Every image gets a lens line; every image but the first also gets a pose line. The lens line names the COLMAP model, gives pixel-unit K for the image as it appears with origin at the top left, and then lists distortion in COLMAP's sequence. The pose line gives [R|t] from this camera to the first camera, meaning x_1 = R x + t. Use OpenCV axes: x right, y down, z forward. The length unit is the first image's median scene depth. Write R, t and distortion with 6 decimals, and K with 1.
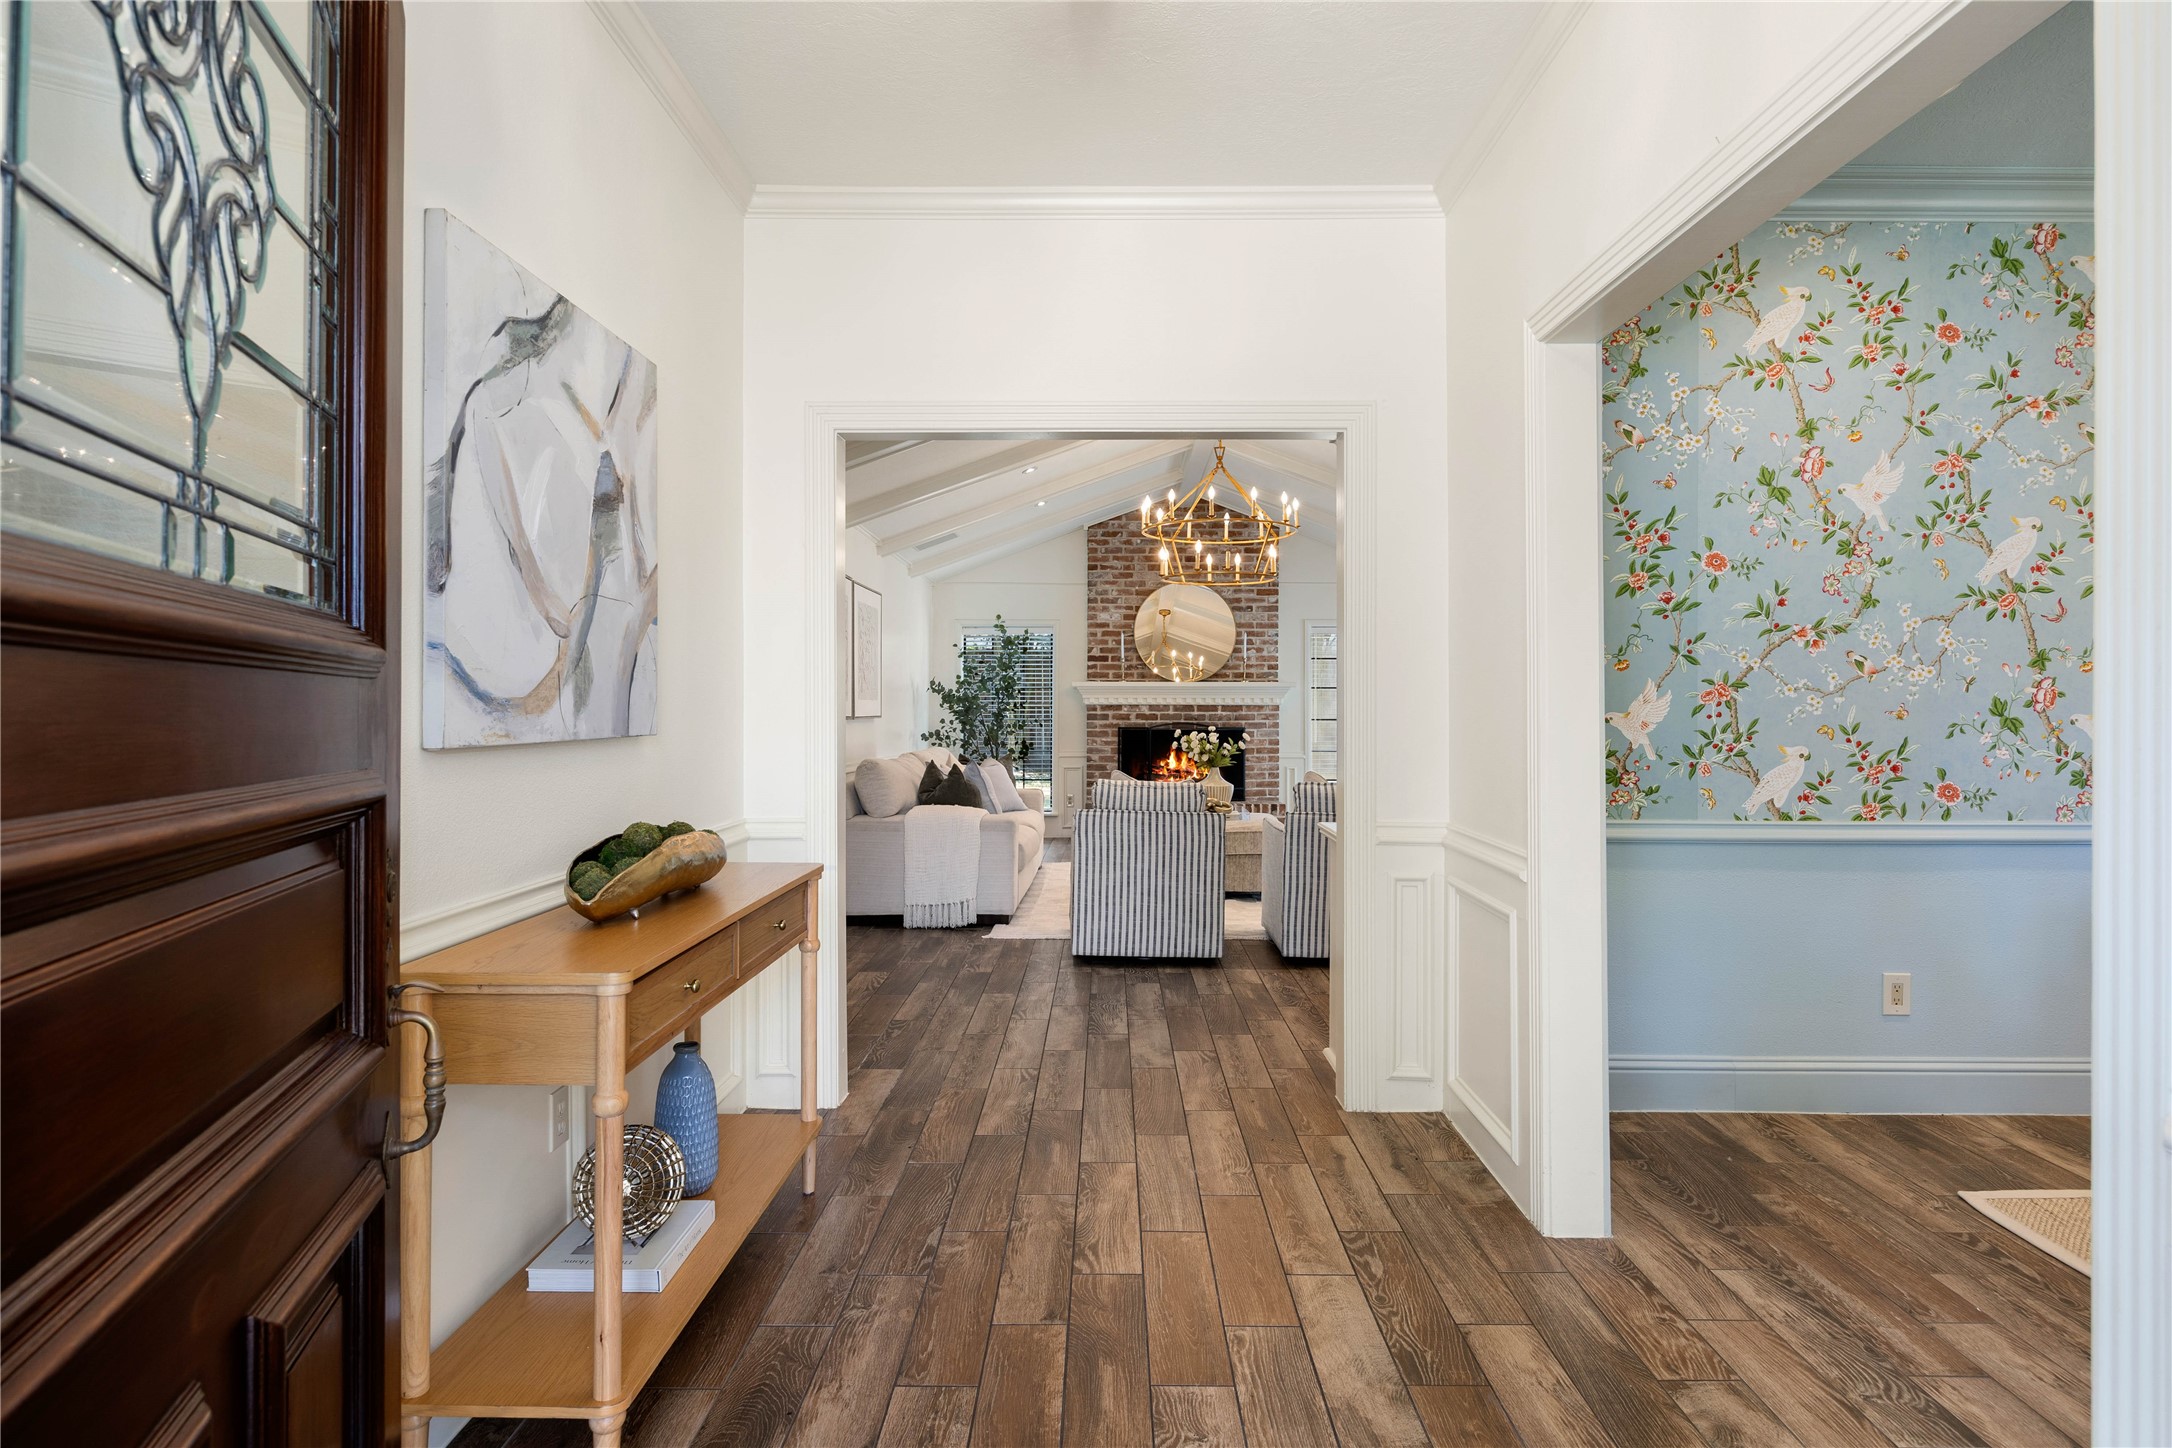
lens RADIAL K [[1170.8, 0, 1090.3], [0, 1170.8, 688.7], [0, 0, 1]] dist [-0.012309, -0.001079]
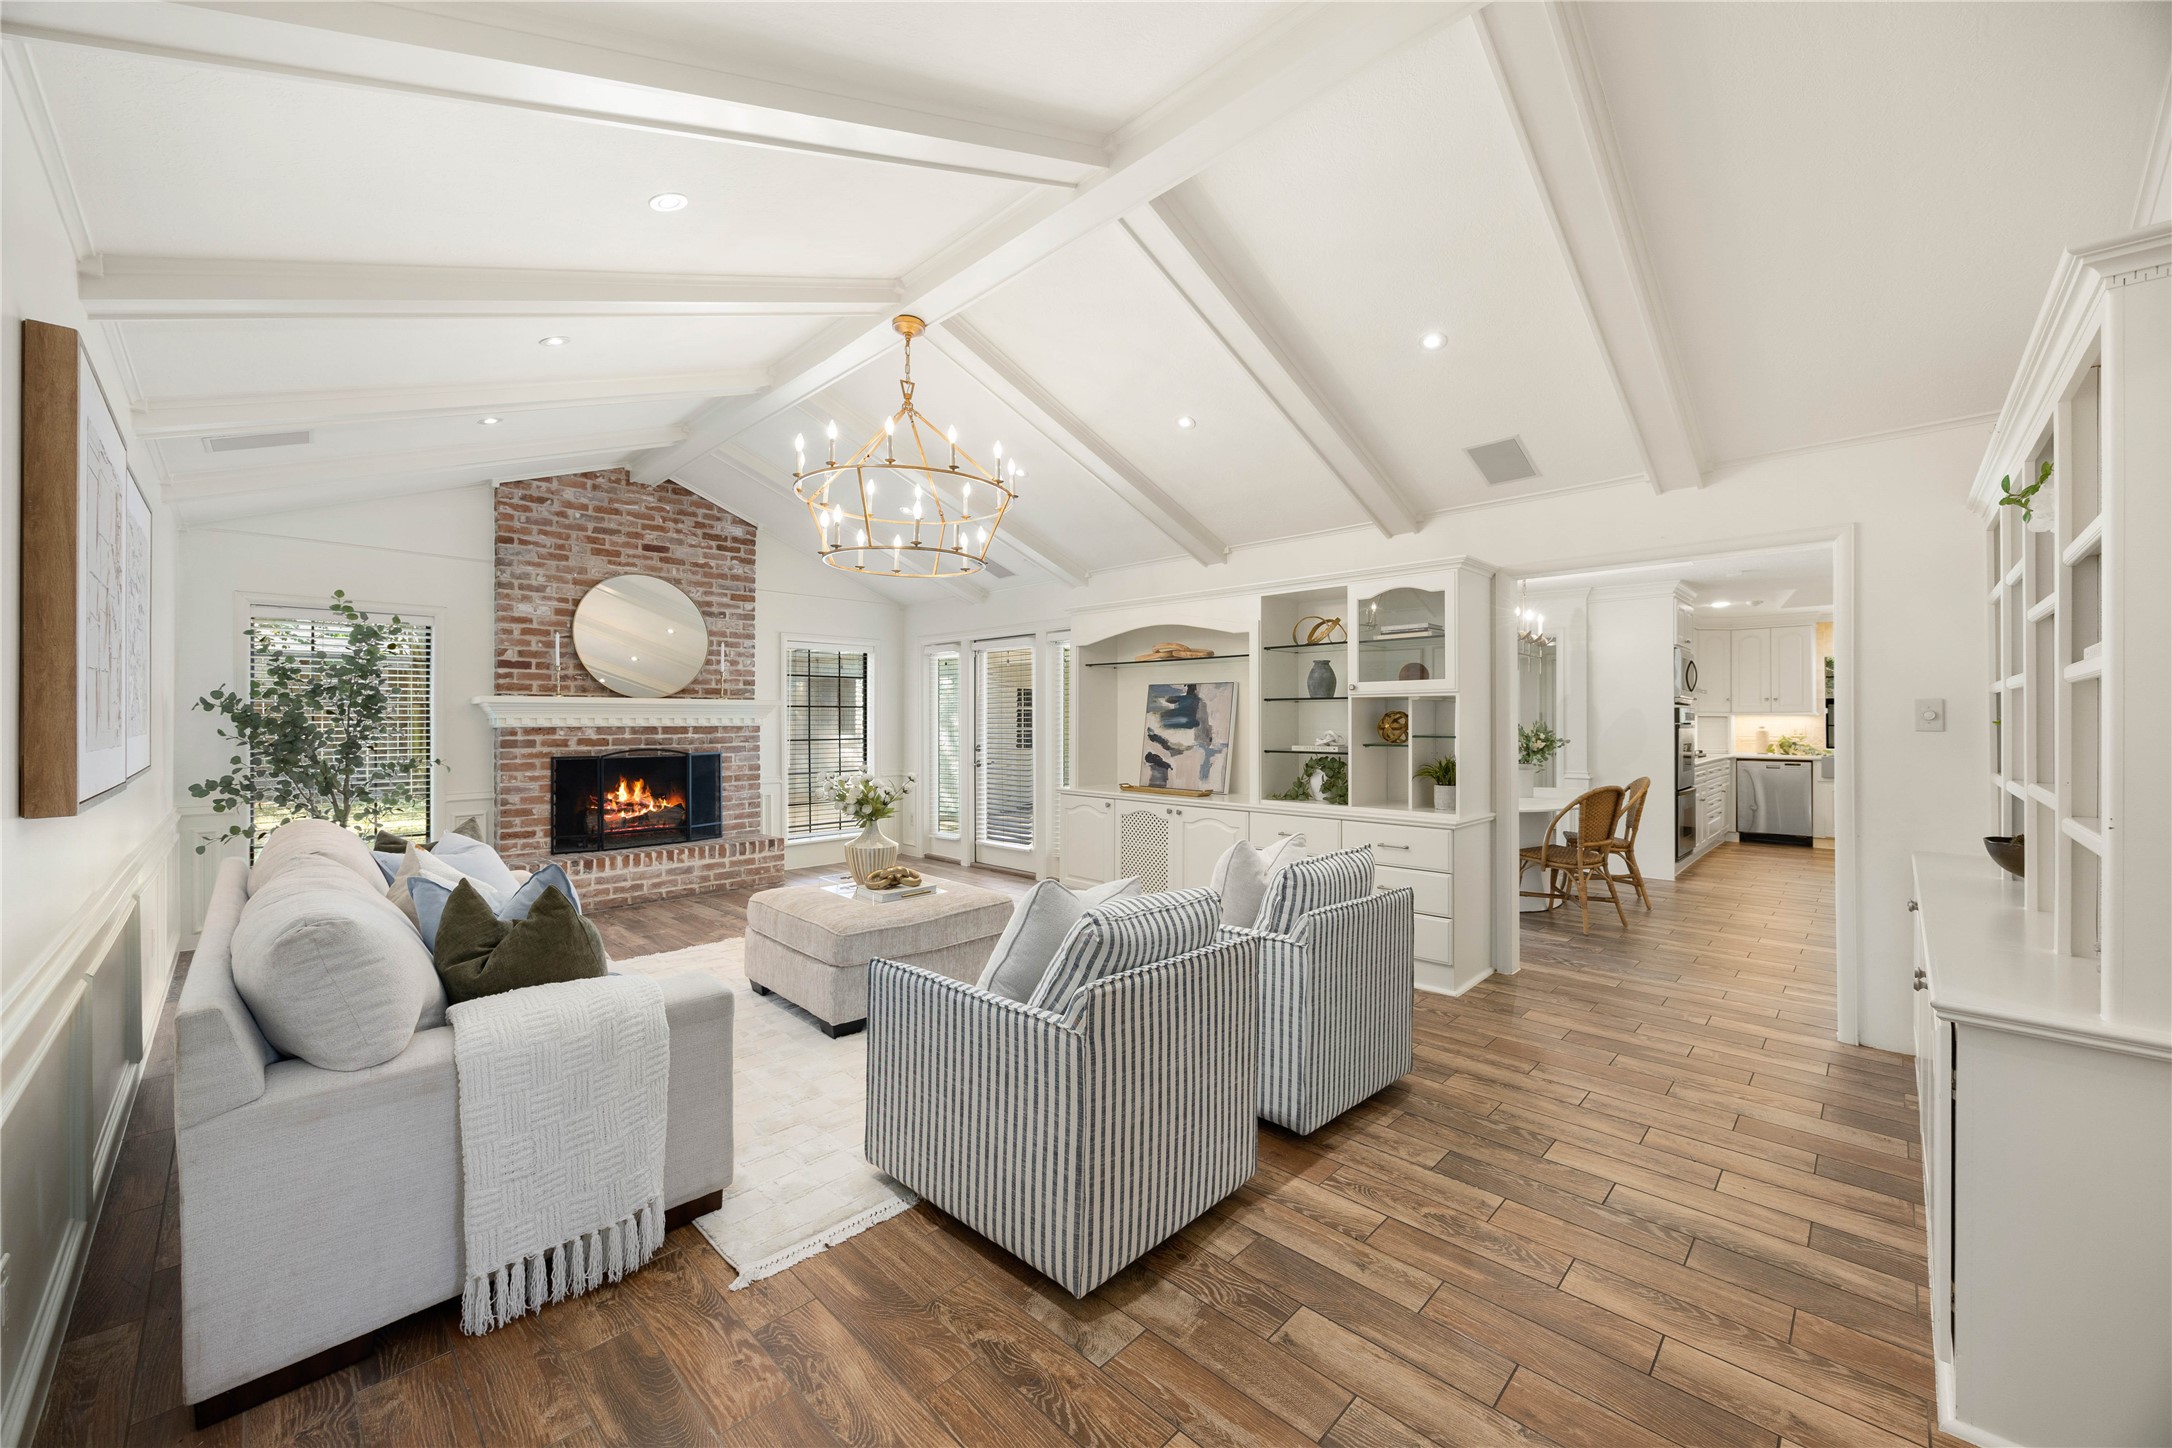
lens RADIAL K [[828.1, 0, 1097.0], [0, 828.1, 714.9], [0, 0, 1]] dist [-0.005758, 0.000344]
pose [[0.684110, 0.000538, 0.729378, -0.123449], [-0.012236, 0.999867, 0.010739, -0.004176], [-0.729276, -0.016271, 0.684026, 0.380150]]
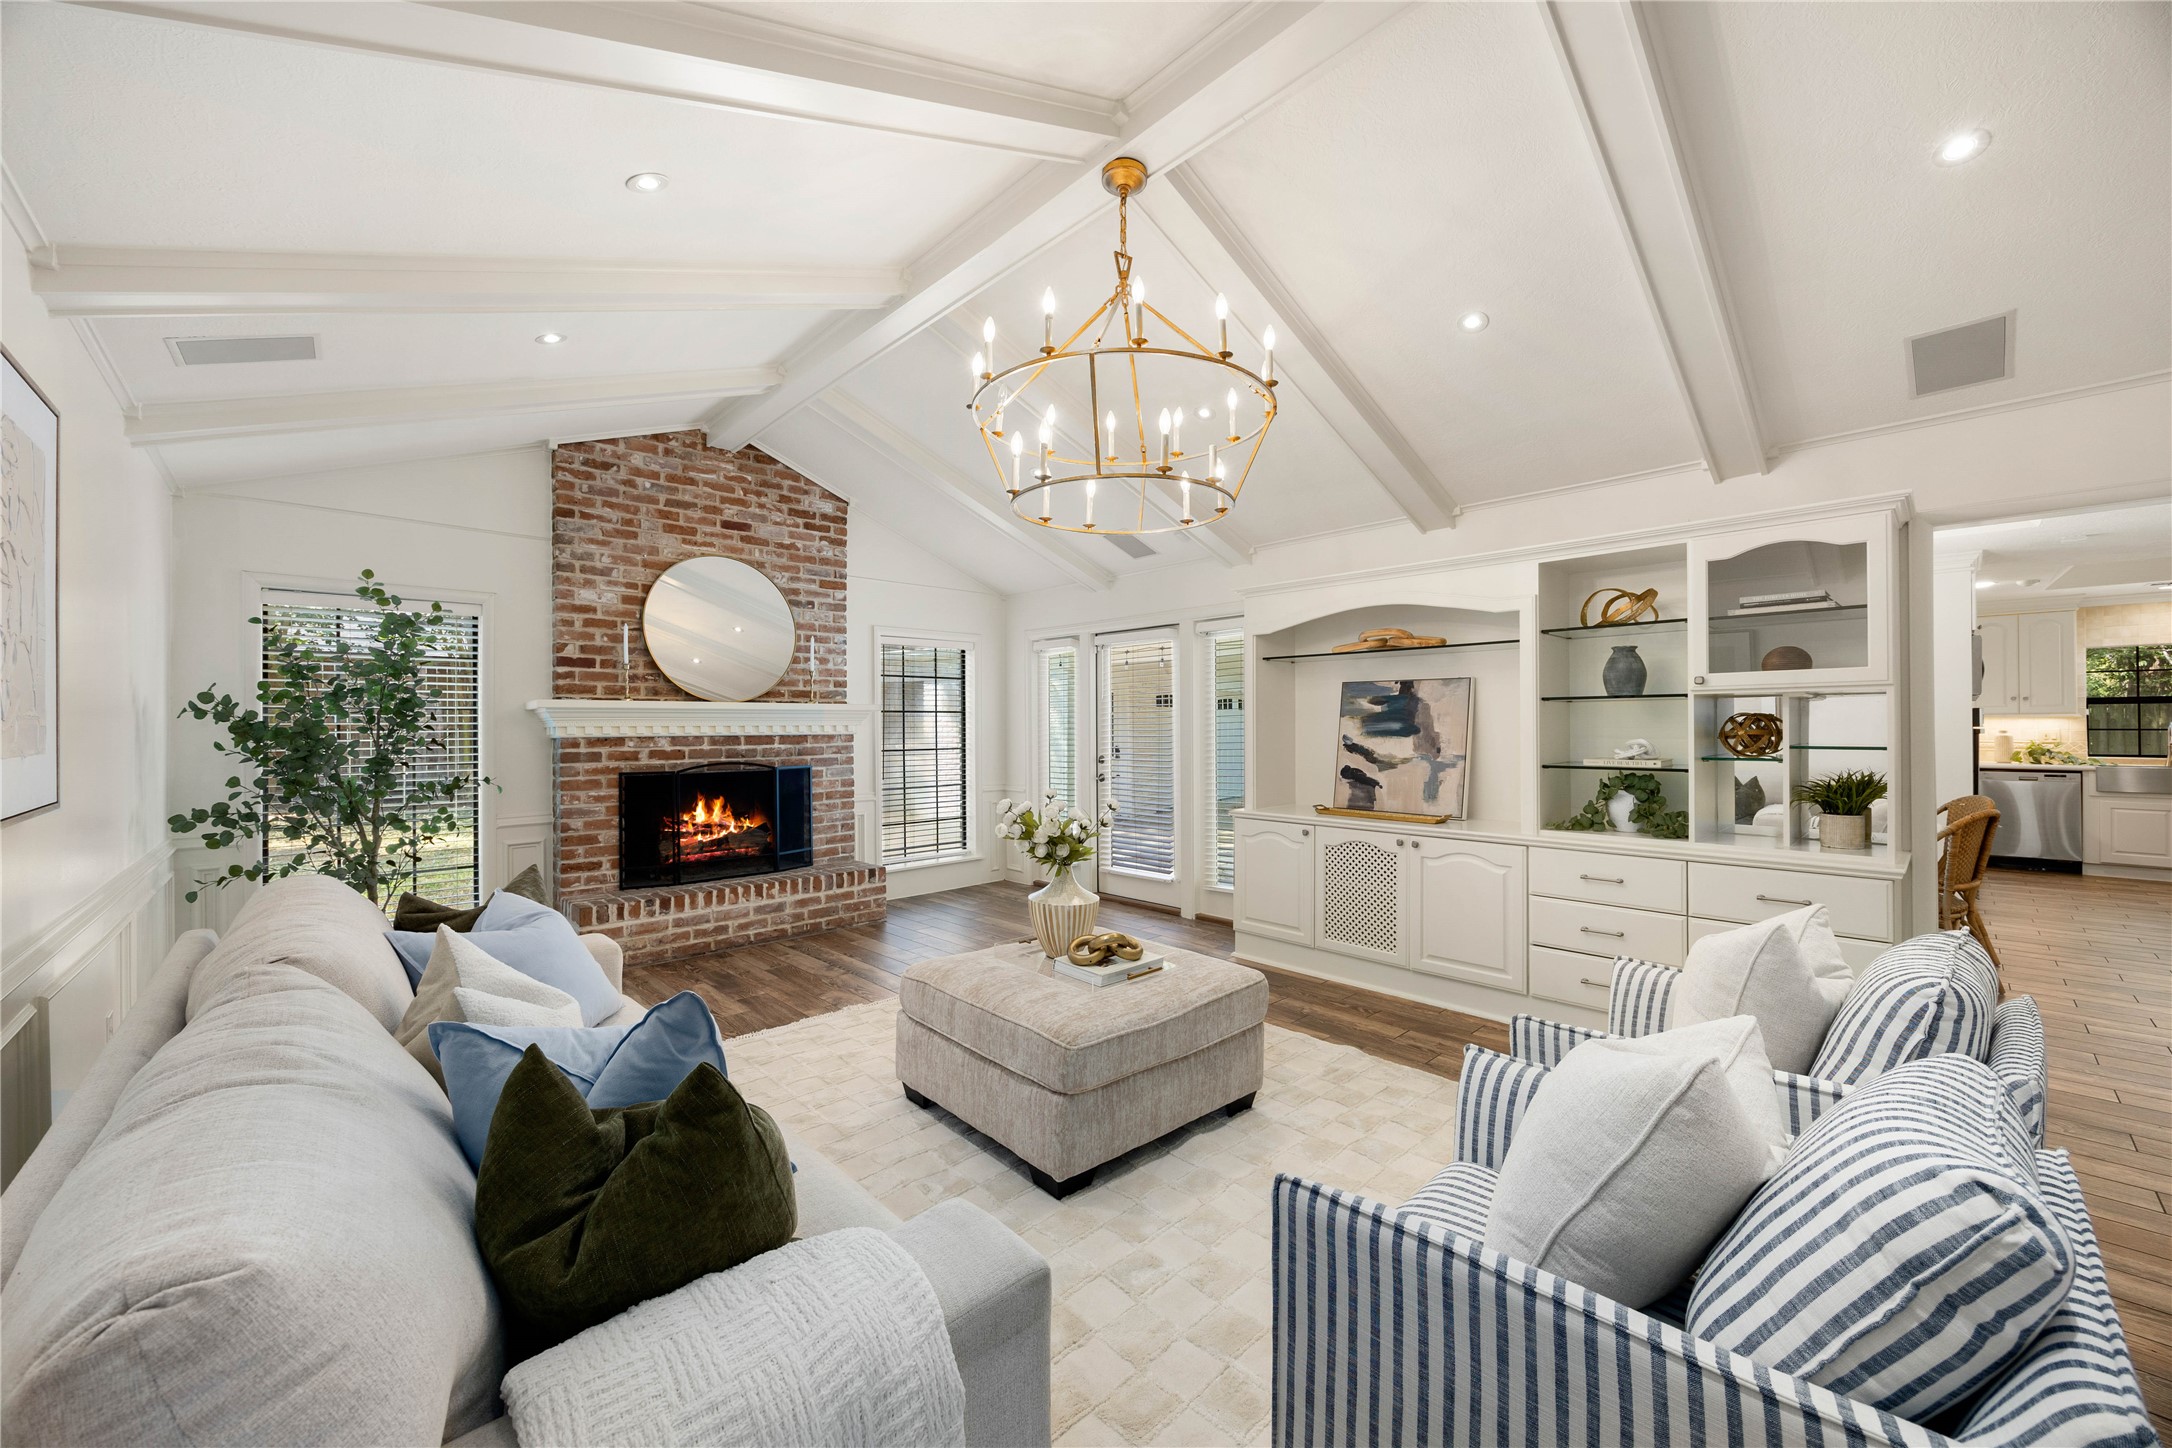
lens RADIAL K [[828.1, 0, 1100.0], [0, 828.1, 721.1], [0, 0, 1]] dist [-0.005758, 0.000344]
pose [[0.710063, -0.002769, 0.704132, -0.105082], [-0.007865, 0.999899, 0.011862, -0.002191], [-0.704094, -0.013961, 0.709970, 0.502877]]
